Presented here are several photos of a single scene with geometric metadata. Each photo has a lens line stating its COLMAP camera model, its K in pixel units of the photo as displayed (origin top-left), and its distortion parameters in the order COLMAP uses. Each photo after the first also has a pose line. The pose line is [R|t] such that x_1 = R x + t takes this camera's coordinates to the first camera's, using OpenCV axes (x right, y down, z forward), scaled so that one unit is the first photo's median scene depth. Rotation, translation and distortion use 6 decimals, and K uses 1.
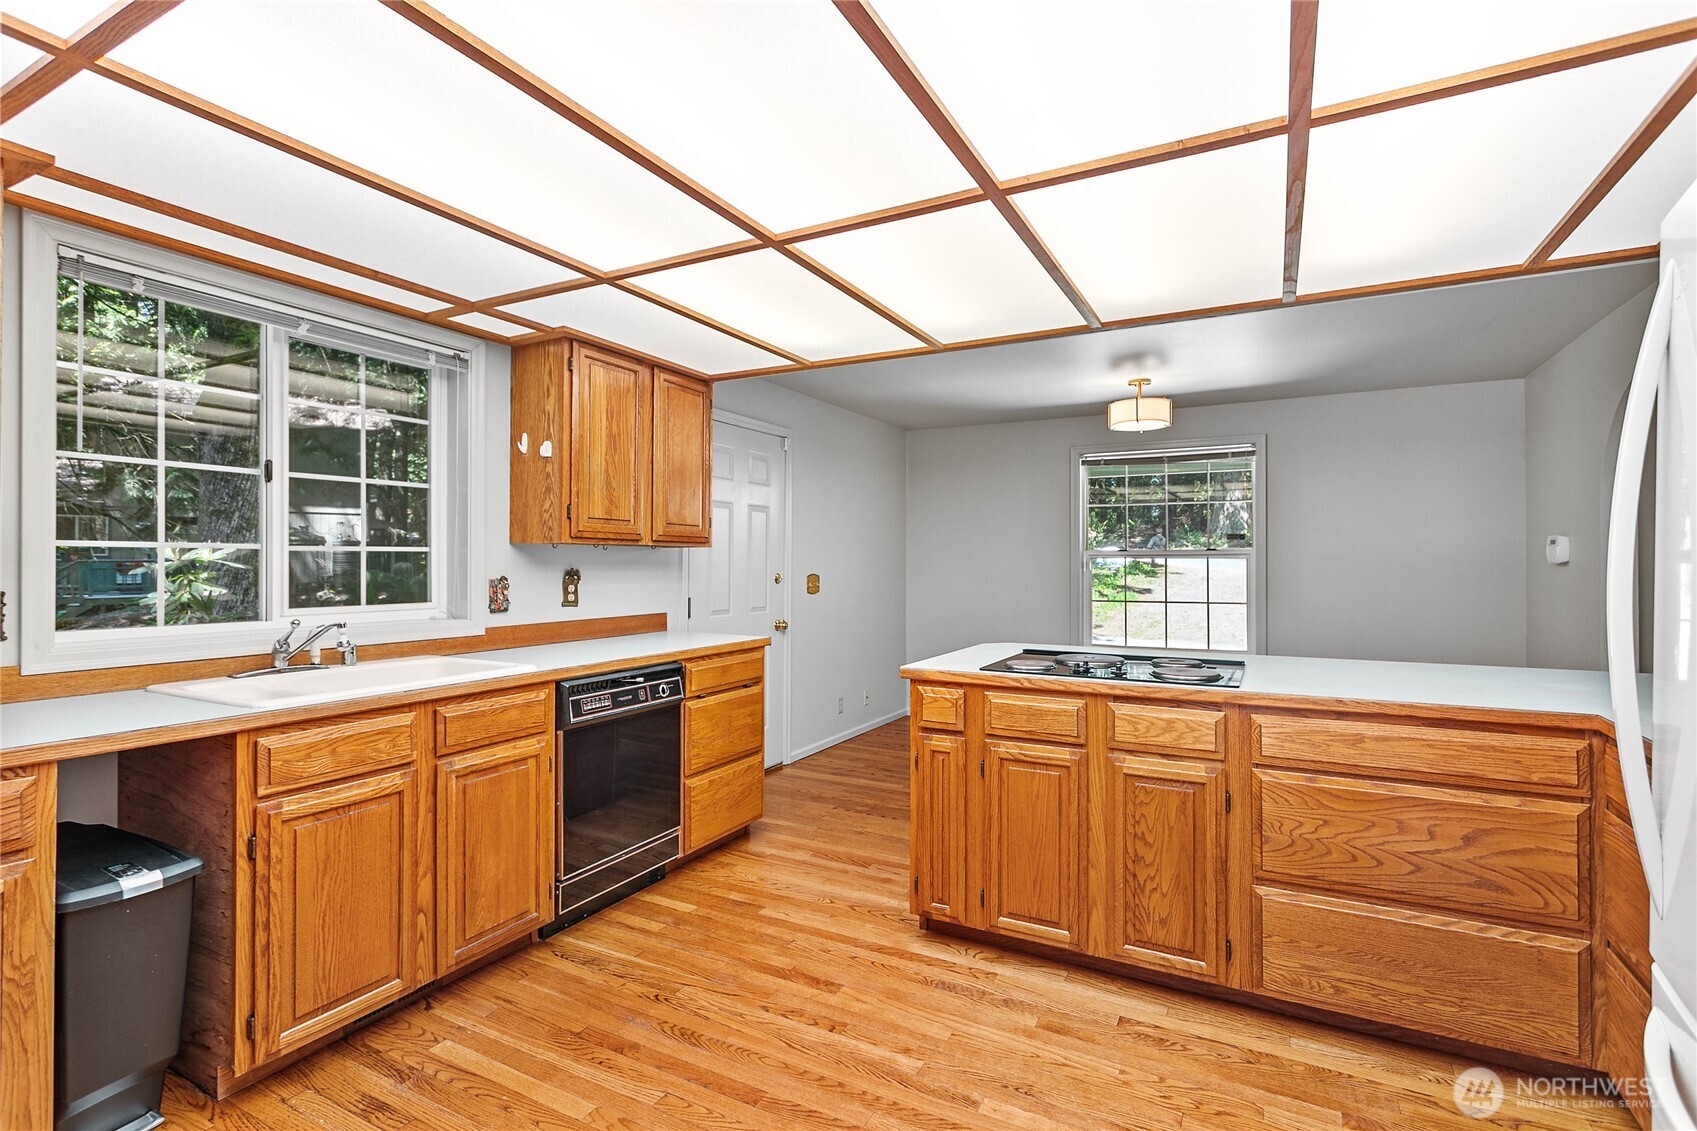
lens RADIAL K [[797.4, 0, 848.5], [0, 797.4, 565.5], [0, 0, 1]] dist [0.000589, 0.000359]
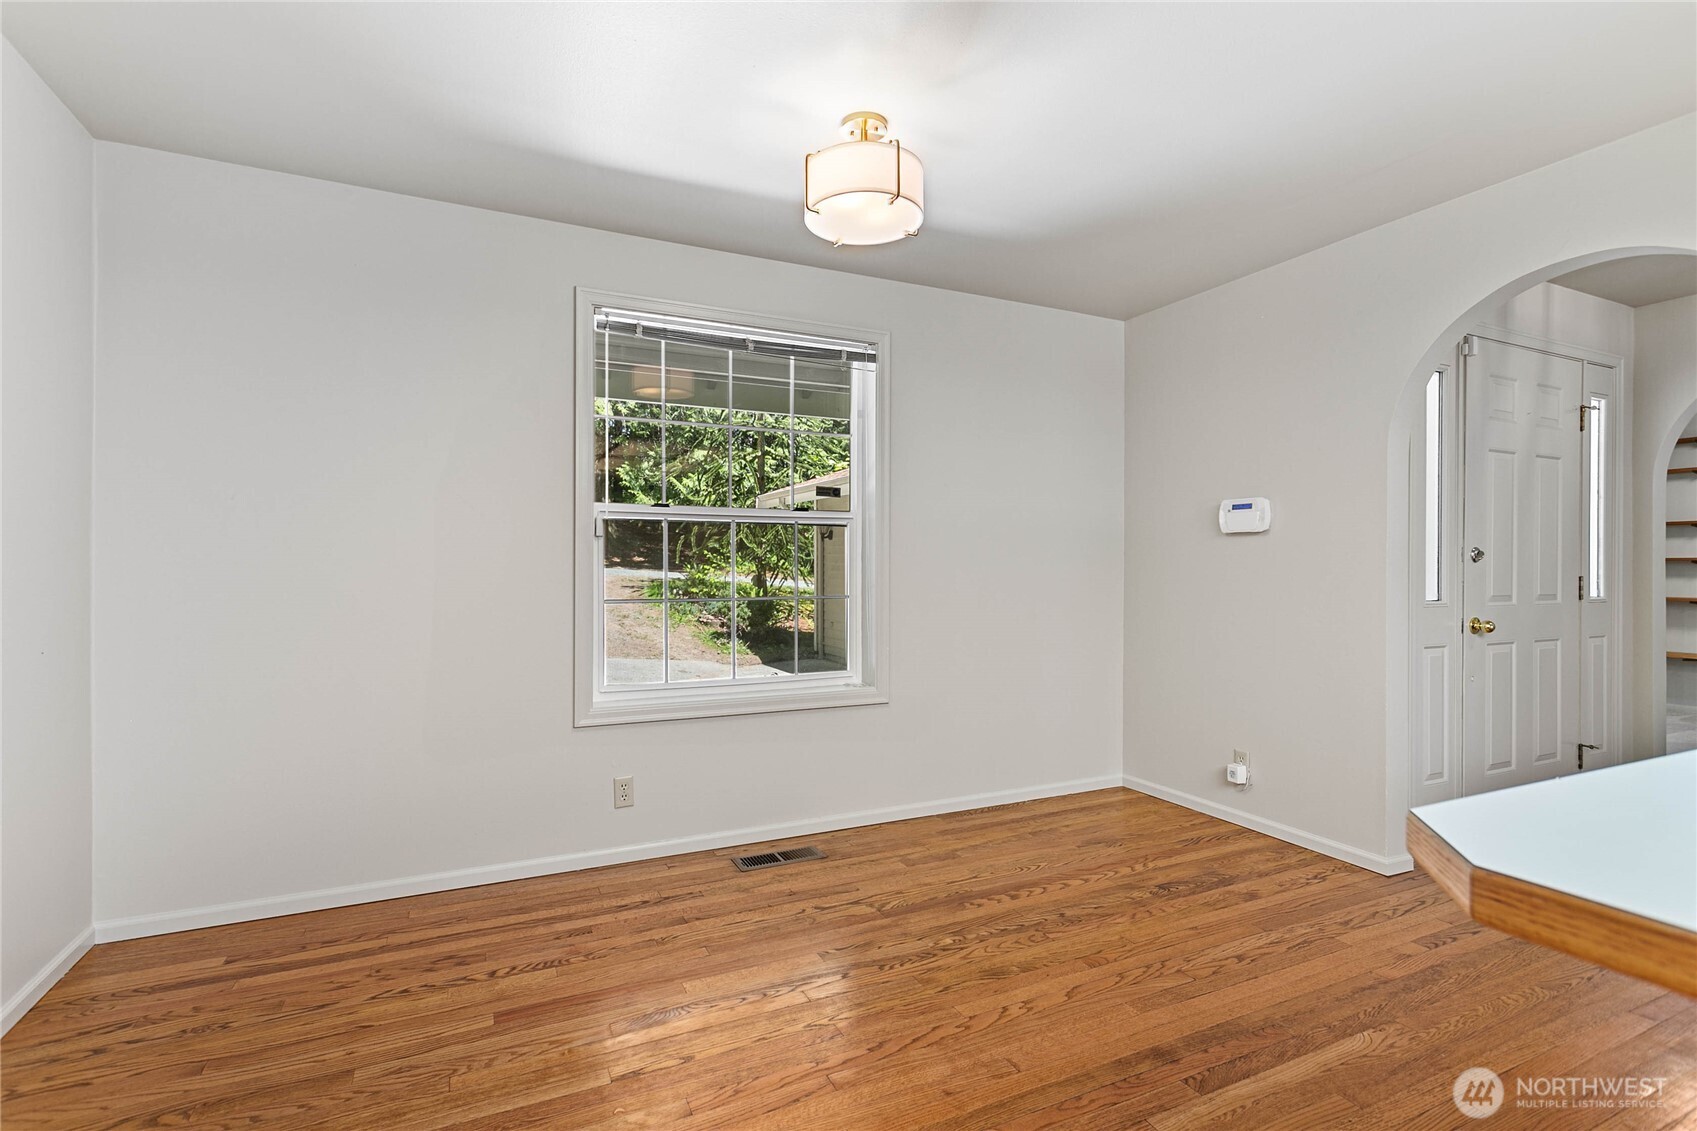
lens RADIAL K [[797.4, 0, 848.5], [0, 797.4, 565.5], [0, 0, 1]] dist [0.000589, 0.000359]
pose [[0.593891, 0.003214, 0.804539, -0.030358], [-0.000556, 0.999993, -0.003584, 0.059508], [-0.804545, 0.001681, 0.593889, 1.423926]]
